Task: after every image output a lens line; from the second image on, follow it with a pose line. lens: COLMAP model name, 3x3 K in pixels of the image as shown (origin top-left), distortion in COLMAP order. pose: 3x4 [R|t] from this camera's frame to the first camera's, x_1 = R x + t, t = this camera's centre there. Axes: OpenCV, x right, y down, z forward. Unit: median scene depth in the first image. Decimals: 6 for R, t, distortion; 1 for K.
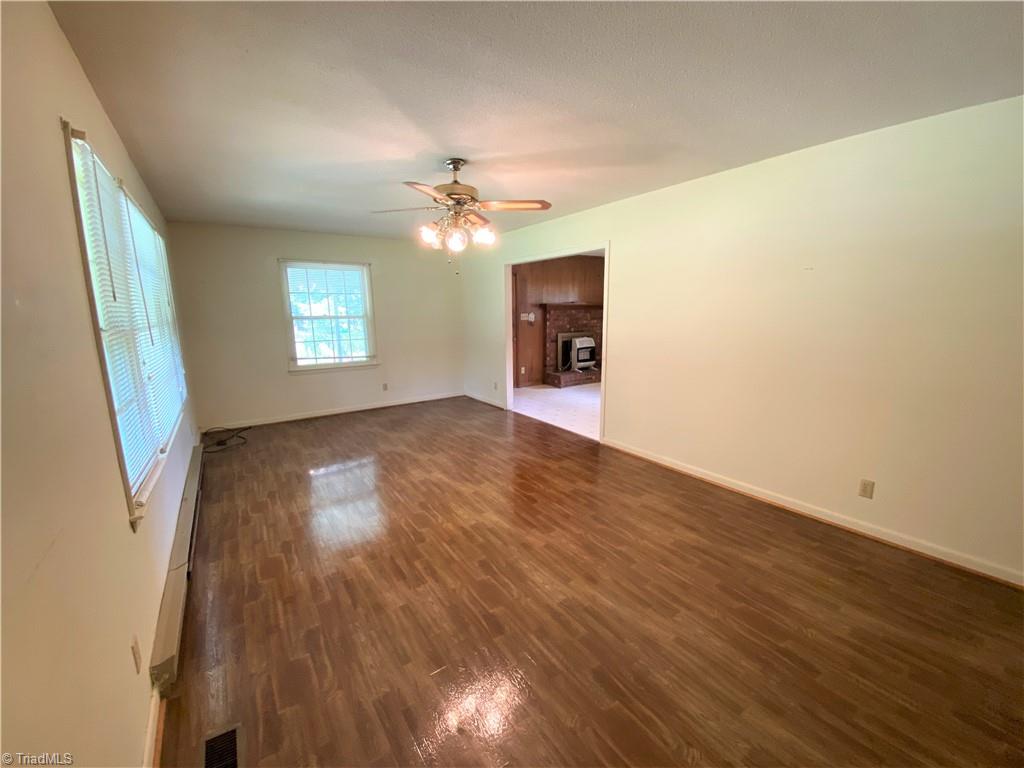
lens RADIAL K [[412.2, 0, 511.5], [0, 412.2, 382.7], [0, 0, 1]] dist [-0.000399, -0.000802]
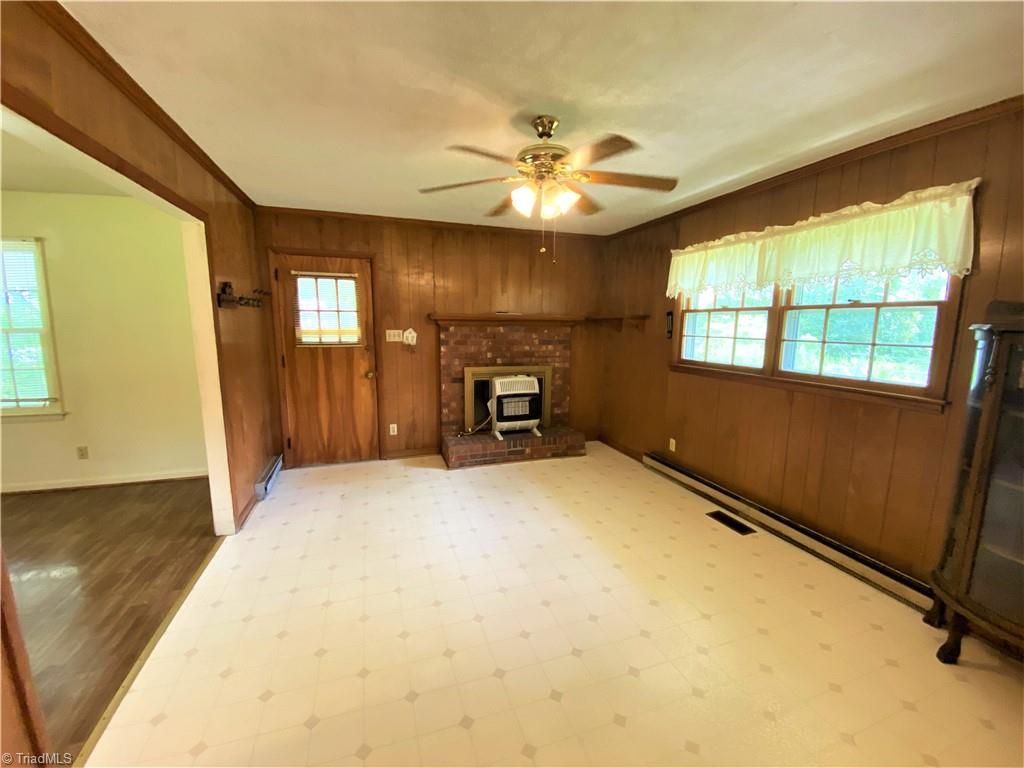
lens RADIAL K [[412.2, 0, 509.3], [0, 412.2, 383.8], [0, 0, 1]] dist [-0.000399, -0.000802]
pose [[0.957764, 0.055872, -0.282074, 0.327930], [-0.065483, 0.997547, -0.024752, -0.086506], [0.279999, 0.042178, 0.959073, 0.477146]]
